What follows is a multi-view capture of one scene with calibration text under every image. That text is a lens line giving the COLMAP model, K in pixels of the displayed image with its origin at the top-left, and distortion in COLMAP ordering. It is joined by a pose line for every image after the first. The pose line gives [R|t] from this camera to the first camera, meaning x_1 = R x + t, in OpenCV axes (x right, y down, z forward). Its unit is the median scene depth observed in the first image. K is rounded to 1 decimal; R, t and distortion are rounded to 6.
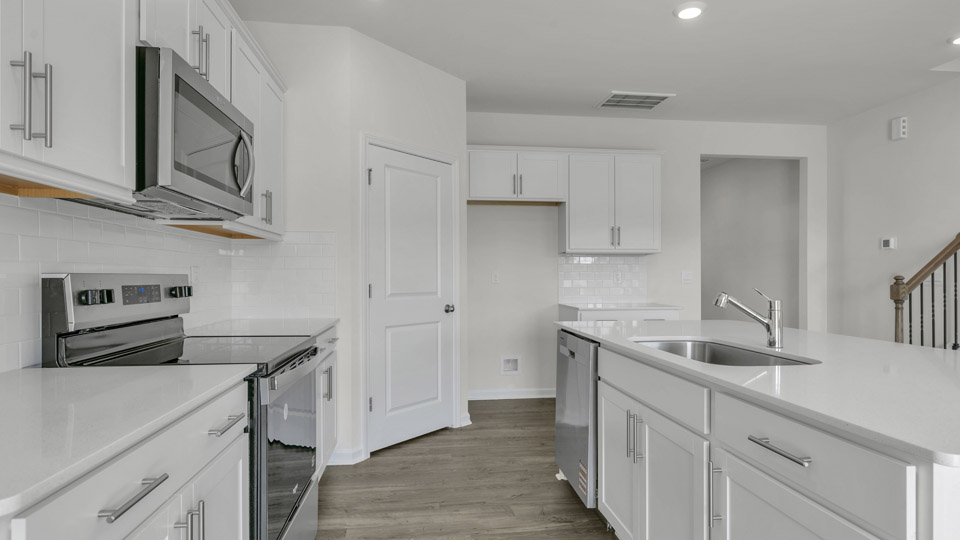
lens RADIAL K [[515.8, 0, 480.0], [0, 515.8, 270.0], [0, 0, 1]] dist [-0.000882, -0.000025]
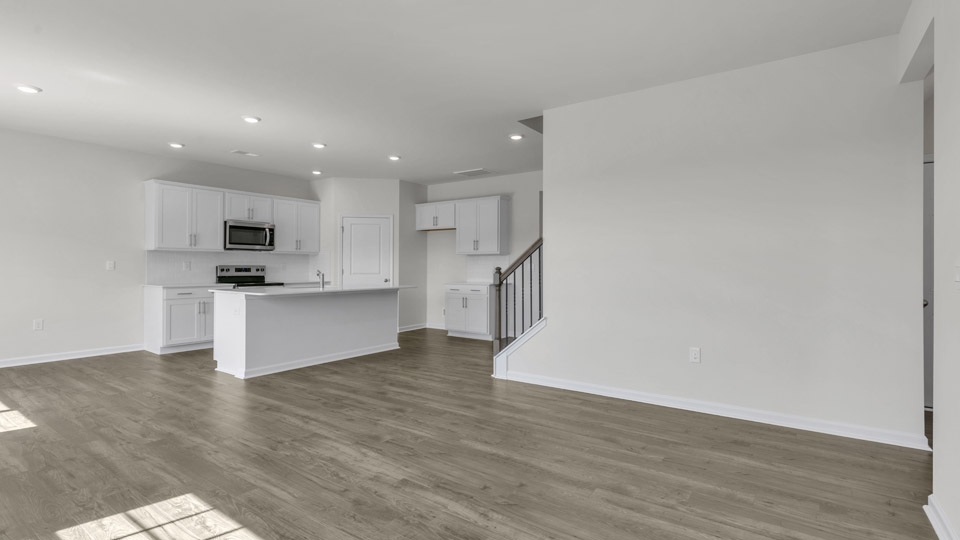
lens RADIAL K [[469.7, 0, 480.0], [0, 469.7, 270.0], [0, 0, 1]] dist [-0.002559, -0.000172]
pose [[0.729652, 0.008197, -0.683769, 1.677565], [0.003145, 0.999877, 0.015342, -0.003498], [0.683811, -0.013345, 0.729537, -0.252658]]
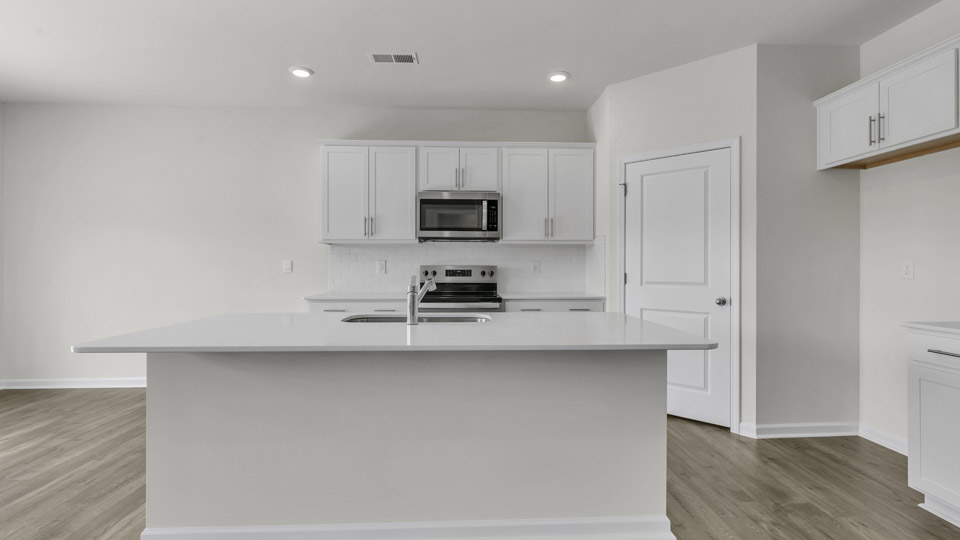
lens RADIAL K [[469.7, 0, 480.0], [0, 469.7, 270.0], [0, 0, 1]] dist [-0.002559, -0.000172]
pose [[-0.101158, 0.004816, -0.994859, 0.829581], [0.007941, 0.999960, 0.004033, 0.010267], [0.994839, -0.007492, -0.101192, 0.640268]]
